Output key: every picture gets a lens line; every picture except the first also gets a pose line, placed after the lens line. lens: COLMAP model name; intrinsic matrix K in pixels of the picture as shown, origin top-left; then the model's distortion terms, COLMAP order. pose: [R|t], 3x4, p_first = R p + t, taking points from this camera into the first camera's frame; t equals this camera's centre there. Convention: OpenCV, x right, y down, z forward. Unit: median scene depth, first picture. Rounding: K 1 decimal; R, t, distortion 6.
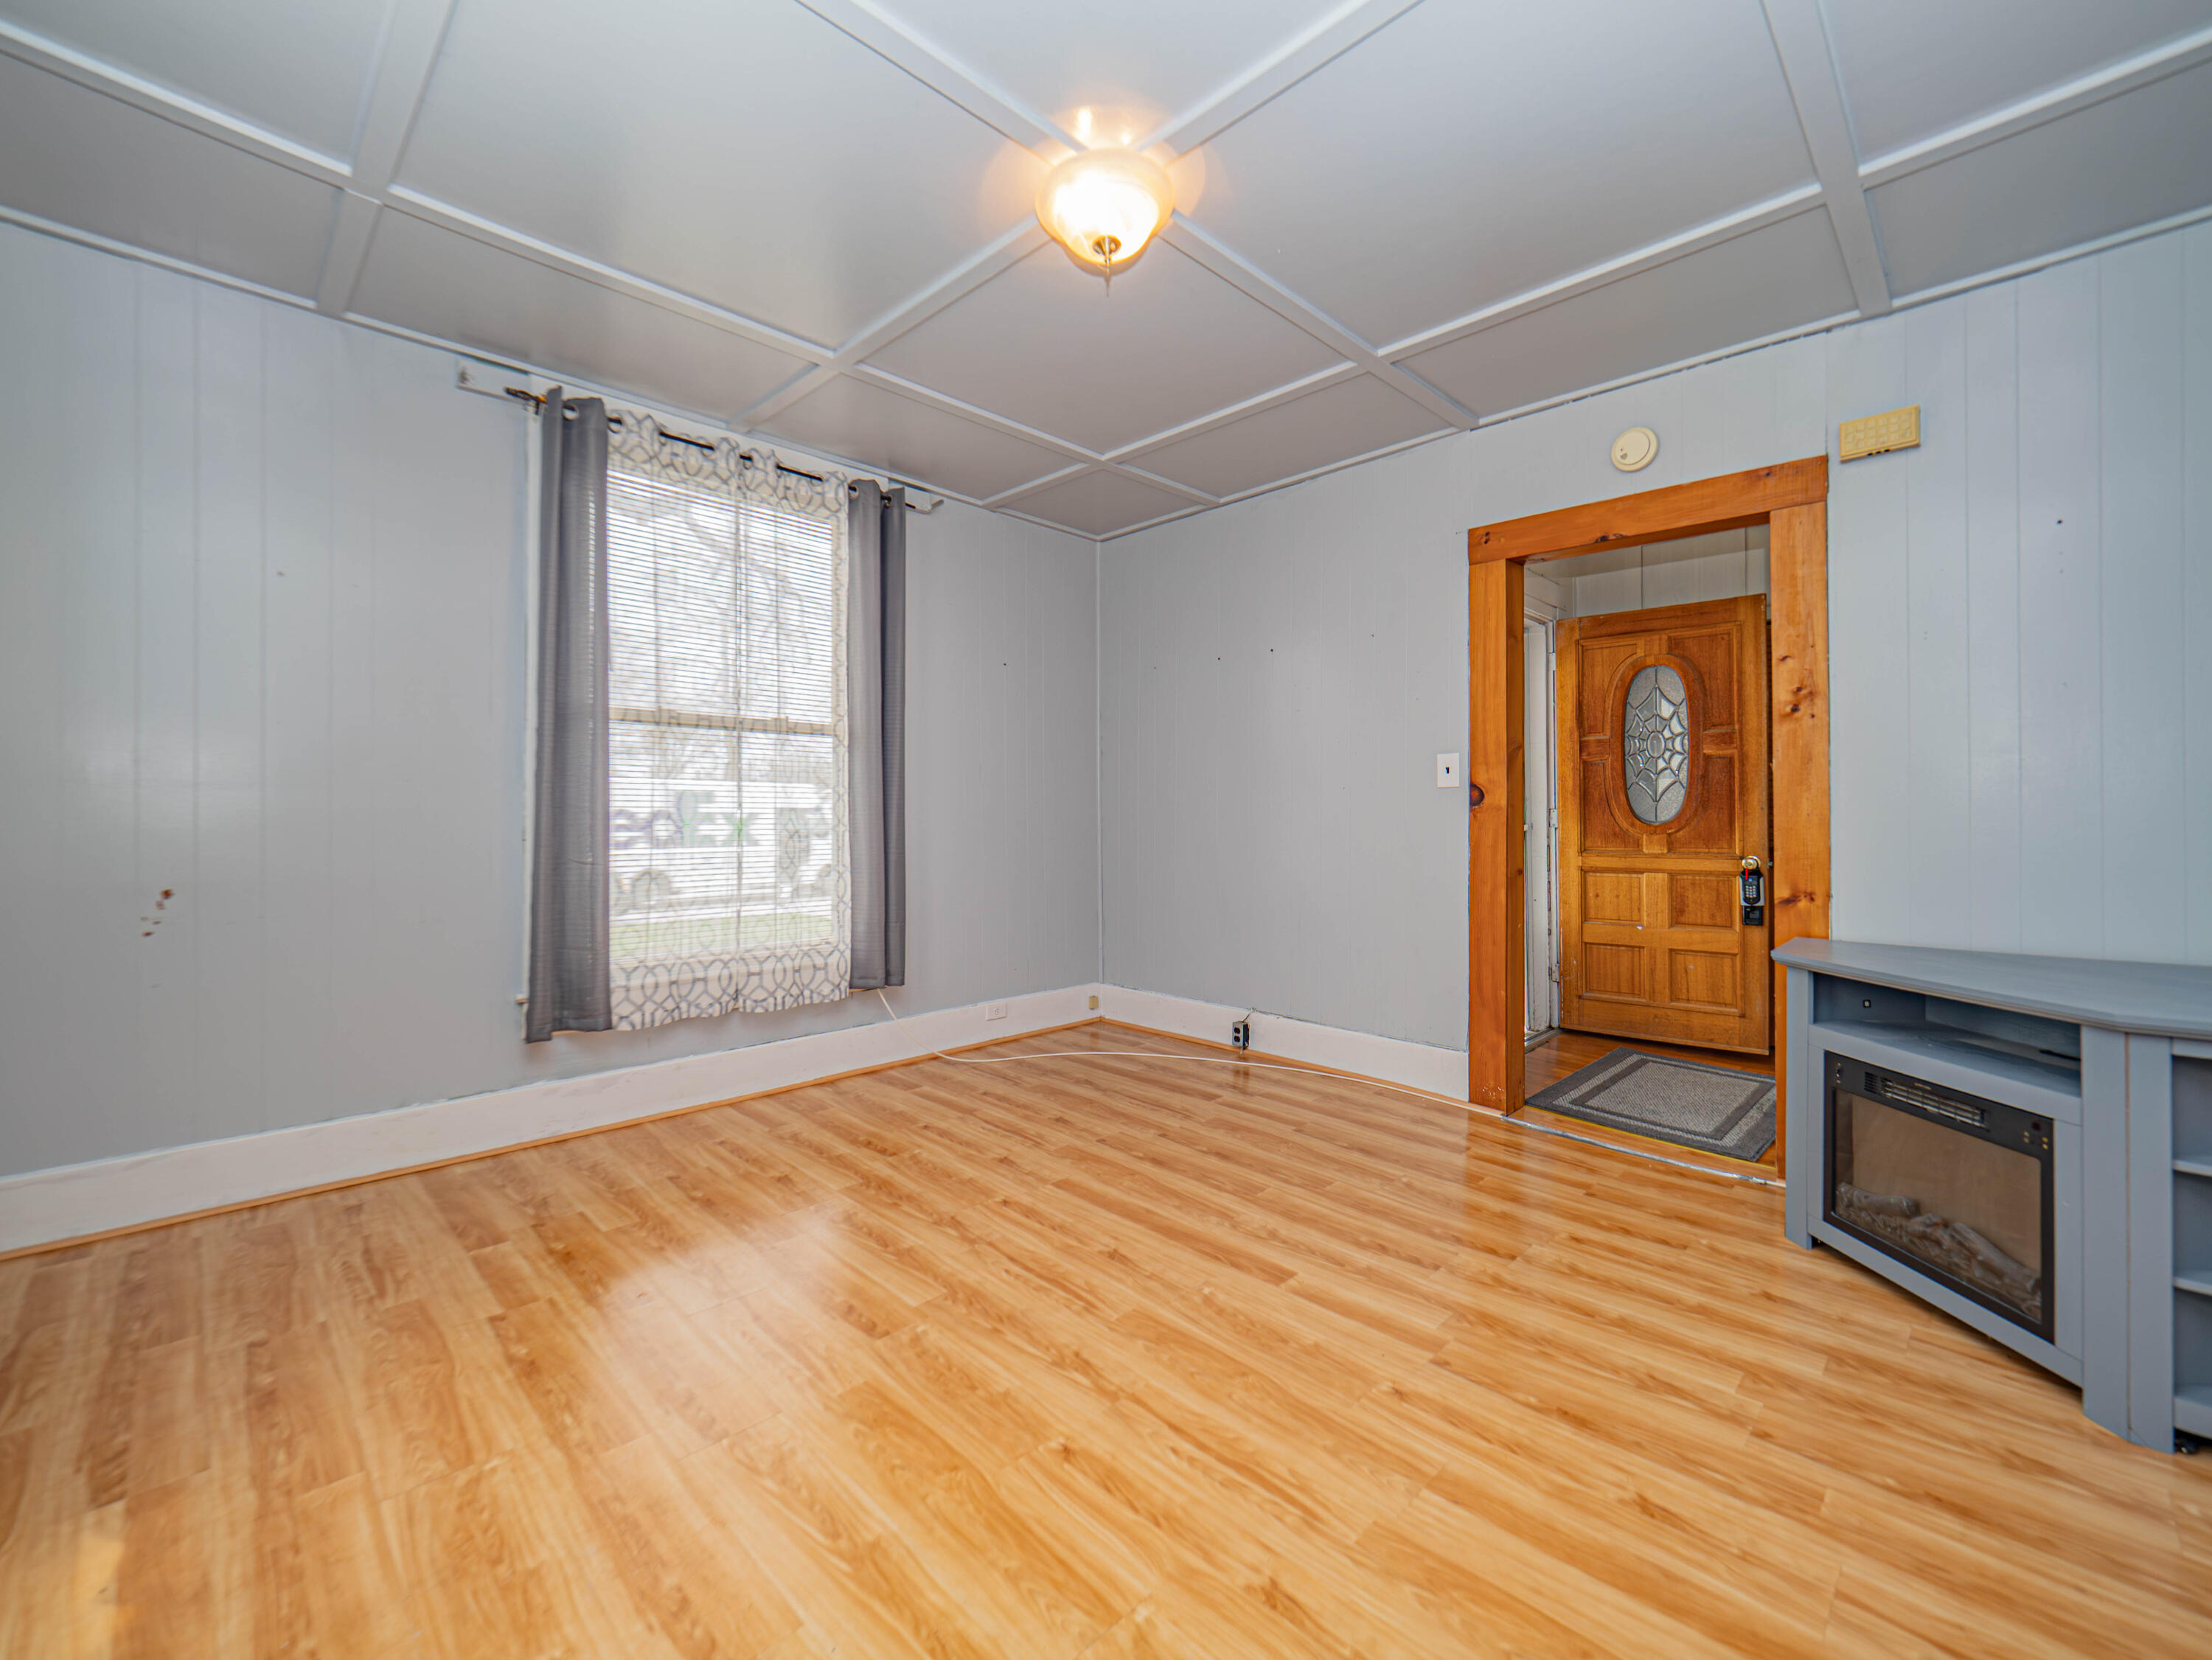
lens RADIAL K [[927.0, 0, 1097.0], [0, 927.0, 840.8], [0, 0, 1]] dist [0.004566, -0.006124]
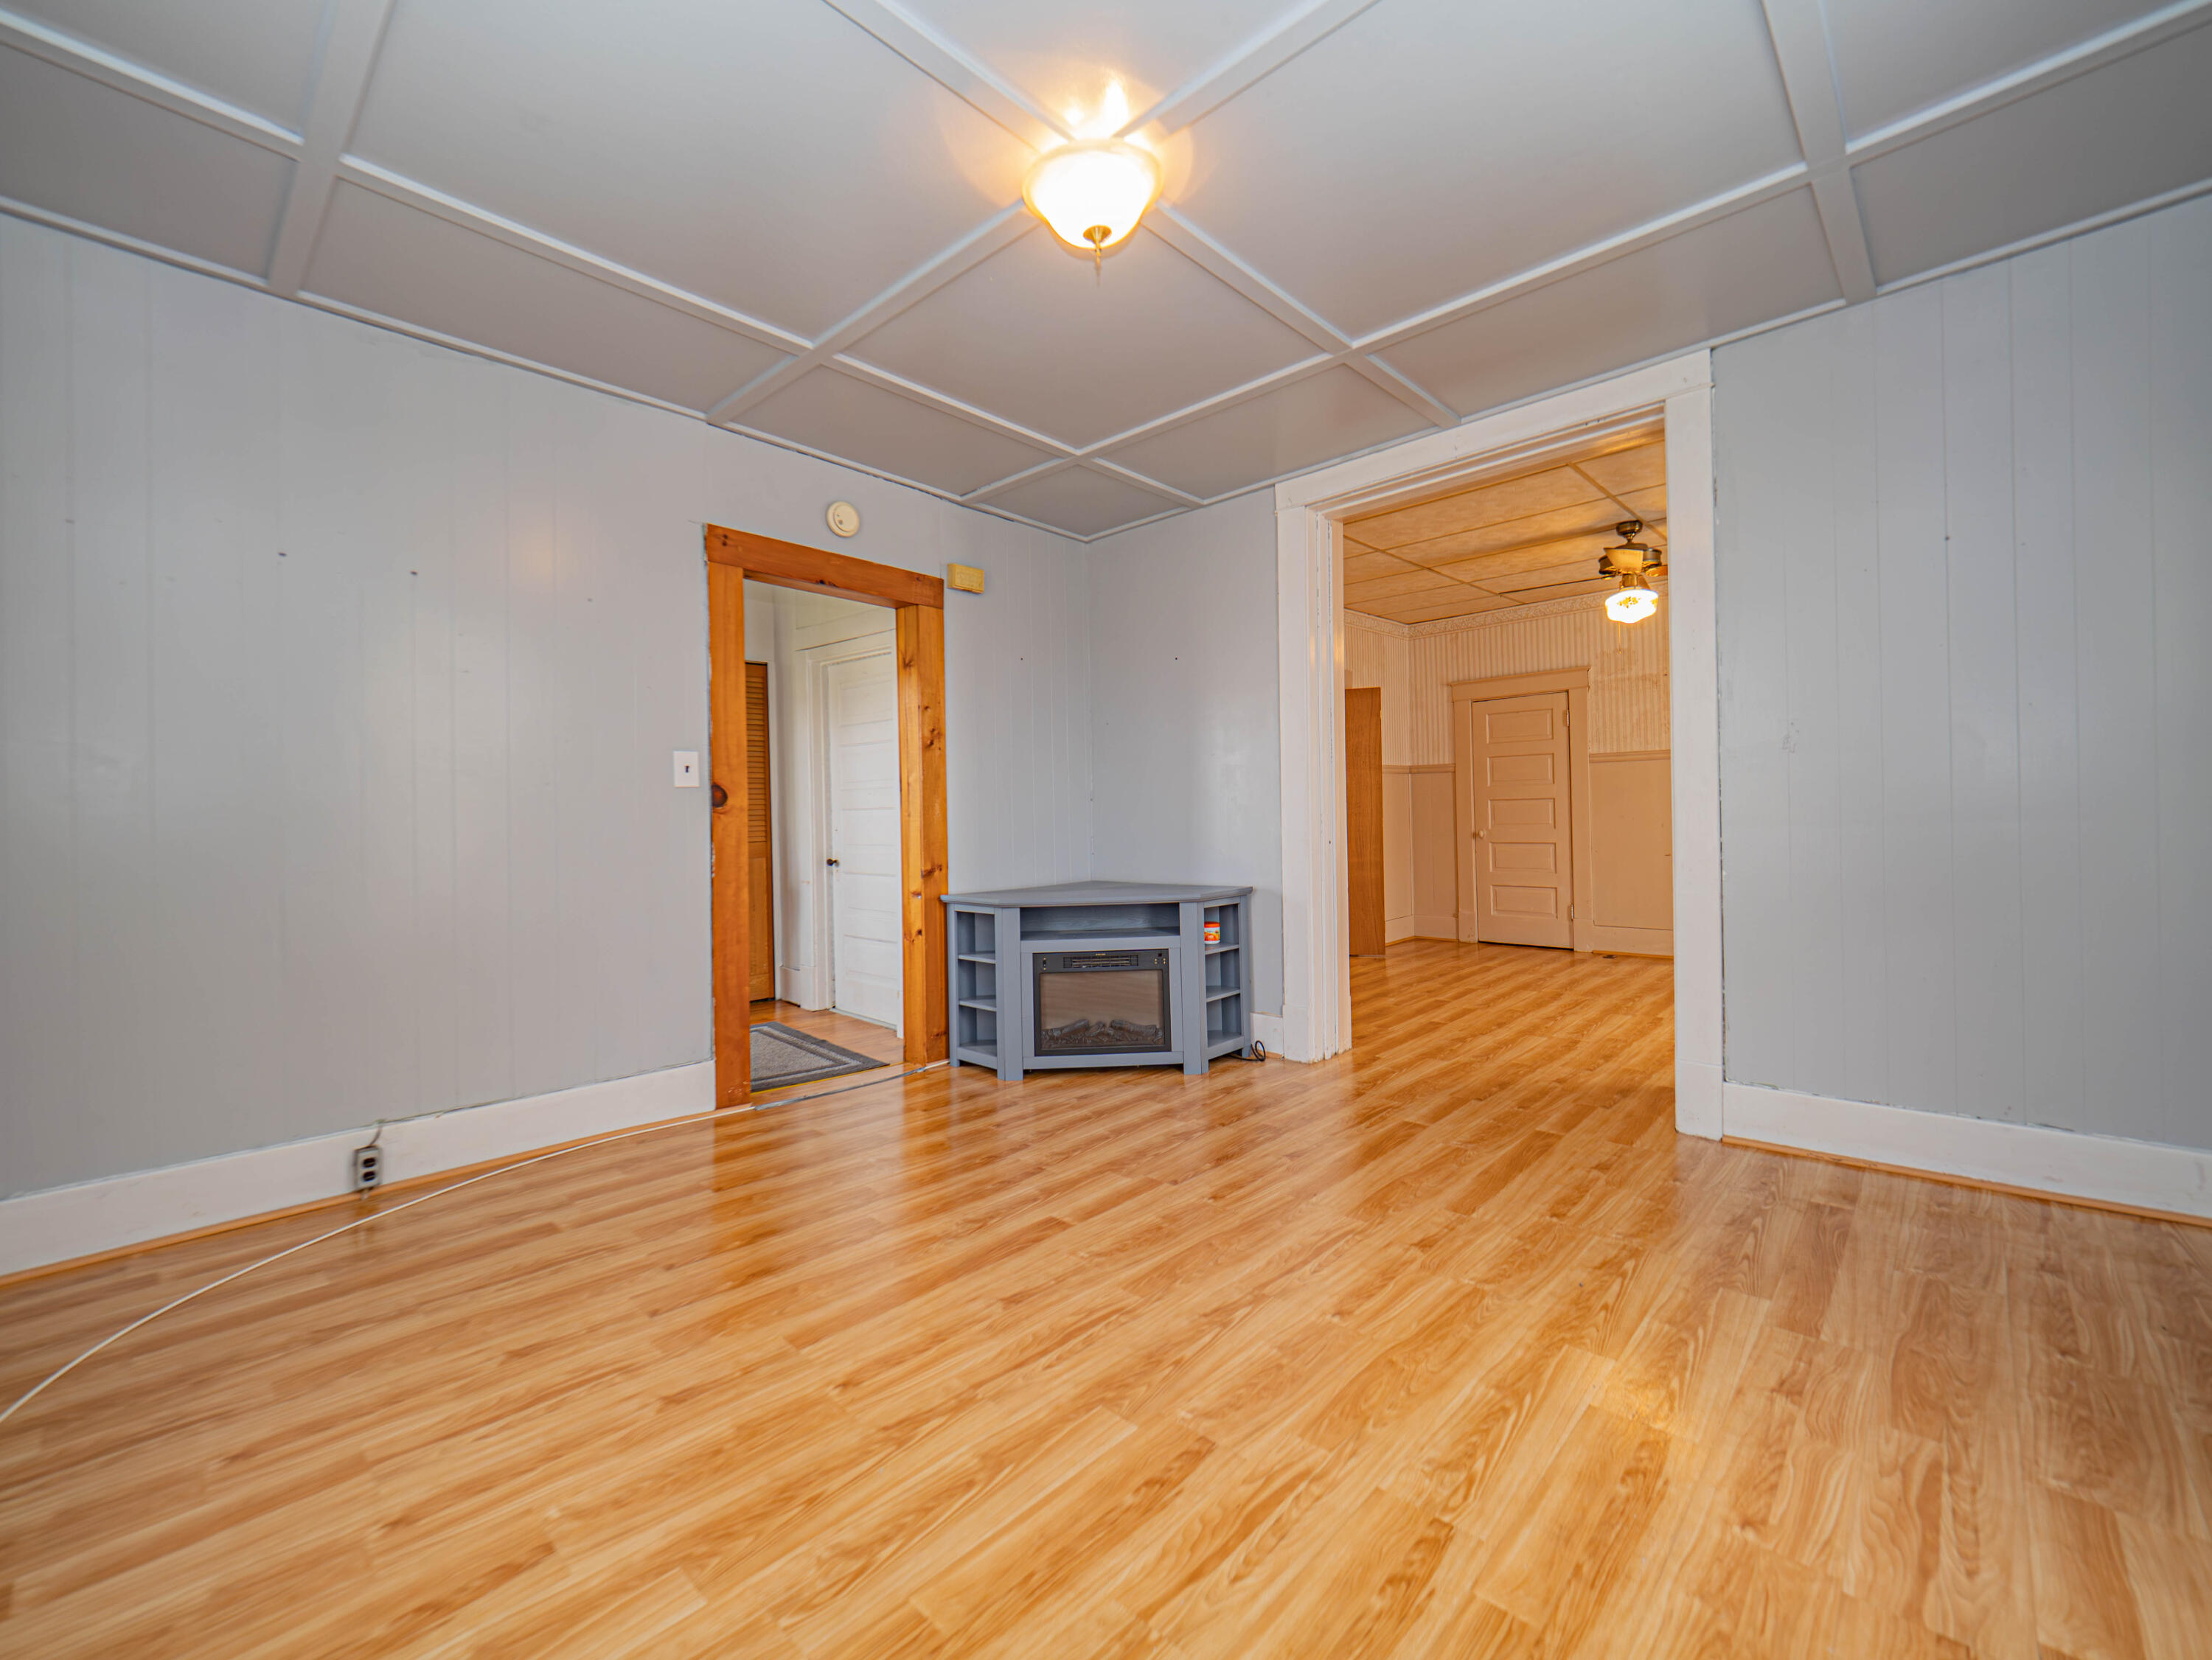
lens RADIAL K [[927.0, 0, 1093.3], [0, 927.0, 837.0], [0, 0, 1]] dist [0.004566, -0.006124]
pose [[-0.034662, -0.023762, 0.999117, -0.823348], [0.040849, 0.998848, 0.025173, -0.019487], [-0.998564, 0.041686, -0.033651, 0.881853]]
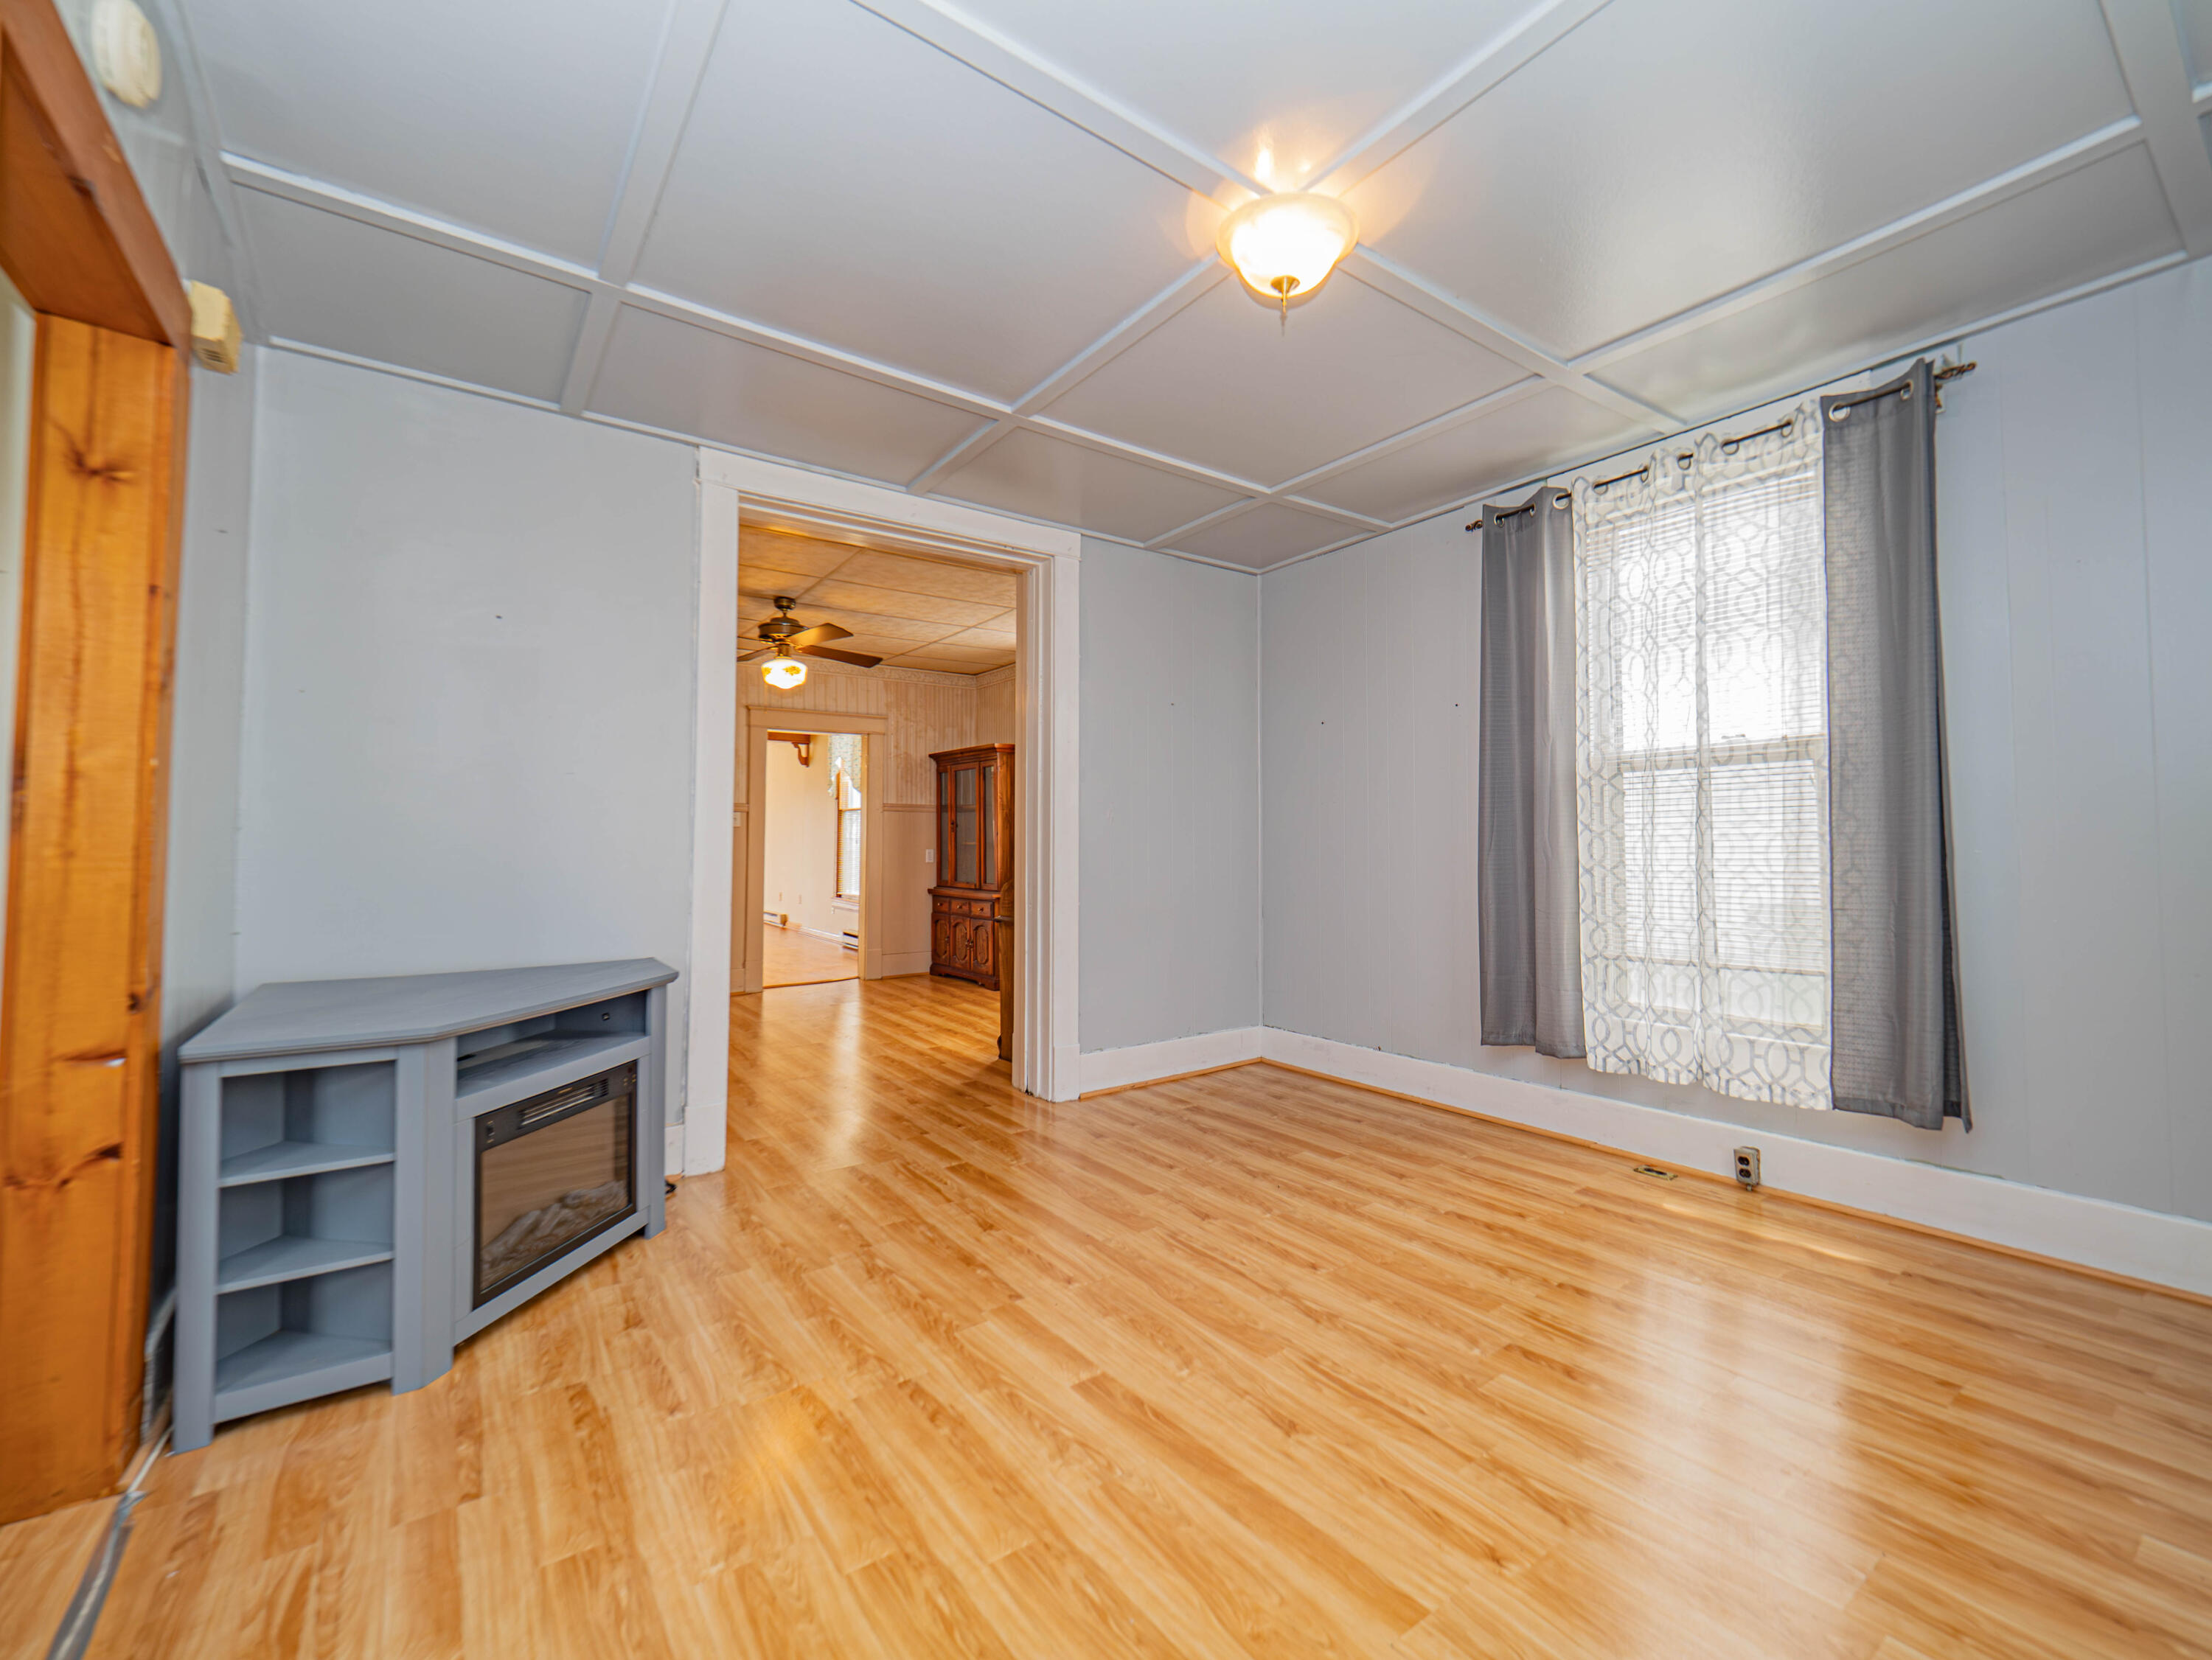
lens RADIAL K [[927.0, 0, 1100.7], [0, 927.0, 827.8], [0, 0, 1]] dist [0.004566, -0.006124]
pose [[-0.987663, 0.004819, 0.156521, 0.047292], [0.004787, 0.999988, -0.000582, -0.046405], [-0.156522, 0.000175, -0.987674, 1.683516]]
